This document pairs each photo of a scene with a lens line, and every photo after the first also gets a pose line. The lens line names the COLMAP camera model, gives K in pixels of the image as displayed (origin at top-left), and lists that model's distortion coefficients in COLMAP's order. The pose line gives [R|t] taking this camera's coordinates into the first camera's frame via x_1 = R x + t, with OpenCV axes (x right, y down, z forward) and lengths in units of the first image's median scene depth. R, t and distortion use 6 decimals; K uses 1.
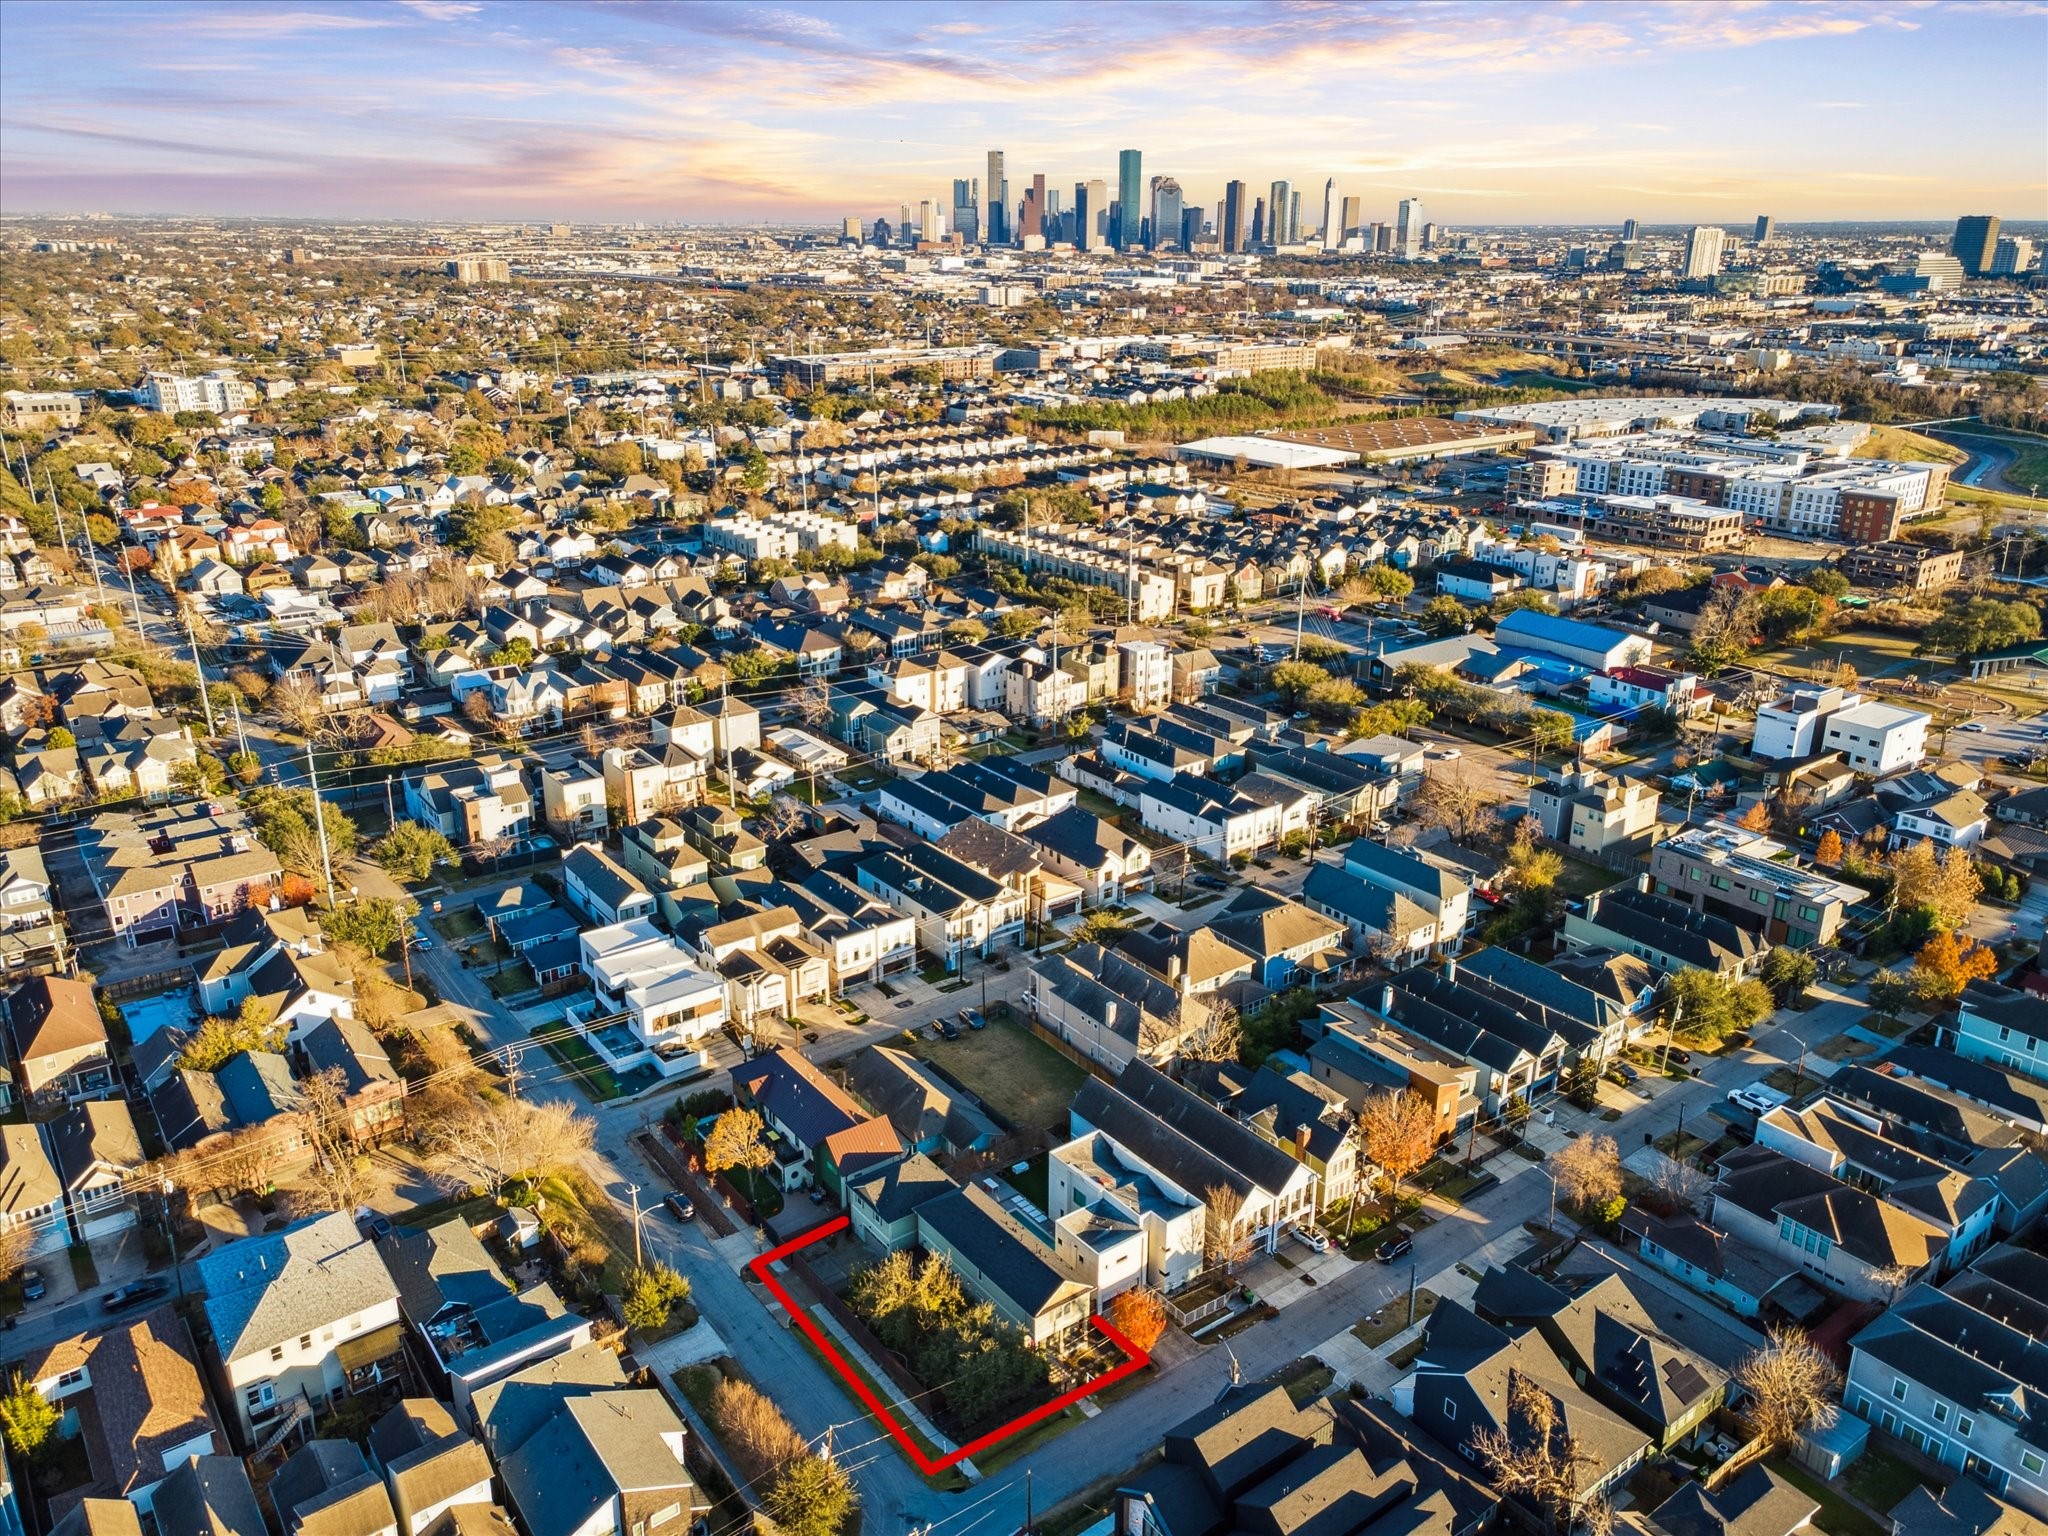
lens RADIAL K [[1522.1, 0, 1024.0], [0, 1522.1, 768.0], [0, 0, 1]] dist [0.055347, 0.000082]
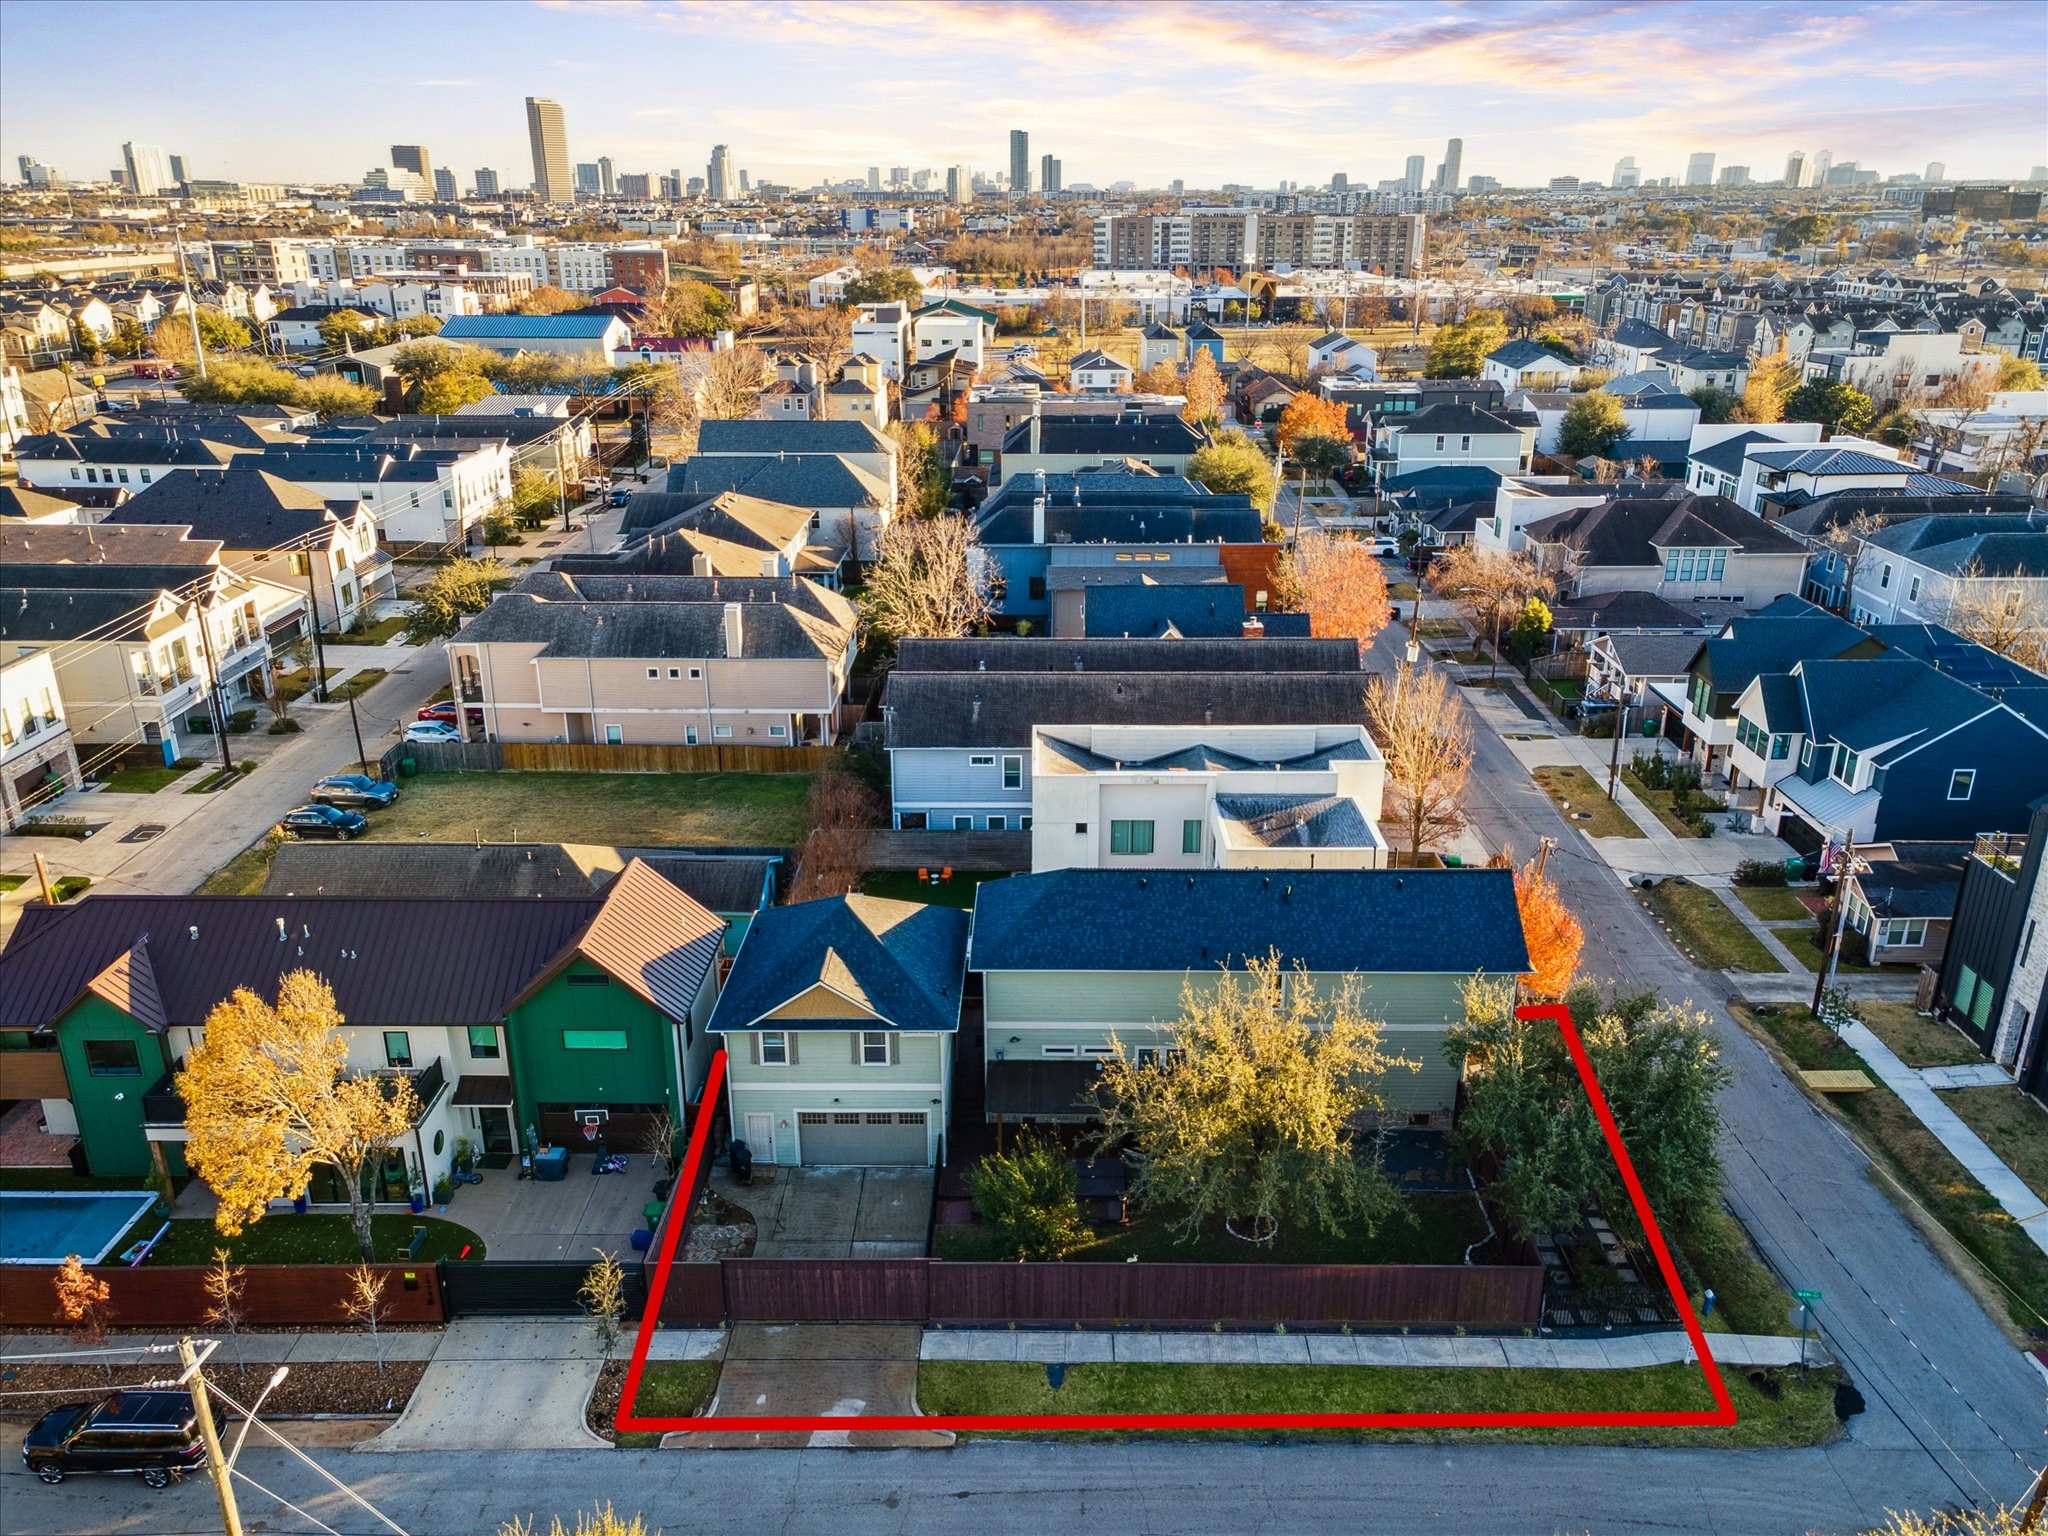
lens RADIAL K [[1522.1, 0, 1024.0], [0, 1522.1, 768.0], [0, 0, 1]] dist [0.055347, 0.000082]
pose [[0.605881, -0.278164, 0.745341, -0.228549], [0.273199, 0.952655, 0.133453, 0.141949], [-0.747175, 0.122770, 0.653190, 0.538486]]
